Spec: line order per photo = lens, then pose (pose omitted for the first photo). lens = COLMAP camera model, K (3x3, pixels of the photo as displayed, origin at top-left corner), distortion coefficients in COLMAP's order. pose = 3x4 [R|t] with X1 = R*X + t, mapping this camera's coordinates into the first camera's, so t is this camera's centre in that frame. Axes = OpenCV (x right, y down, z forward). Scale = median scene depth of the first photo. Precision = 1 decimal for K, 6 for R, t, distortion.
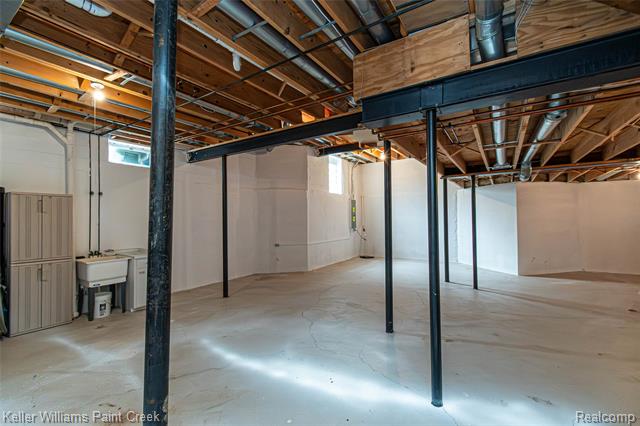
lens RADIAL K [[285.5, 0, 322.0], [0, 285.5, 215.1], [0, 0, 1]] dist [-0.001404, -0.000384]
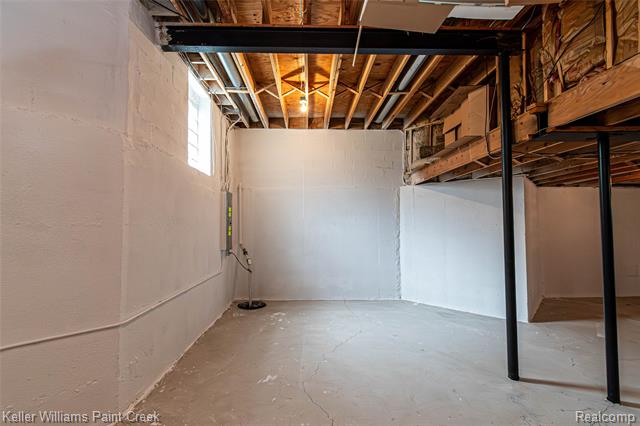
lens RADIAL K [[285.5, 0, 322.0], [0, 285.5, 215.1], [0, 0, 1]] dist [-0.001404, -0.000384]
pose [[0.812101, 0.026411, 0.582919, -0.045834], [-0.014012, 0.999570, -0.025767, -0.004056], [-0.583349, 0.012758, 0.812122, 0.513113]]
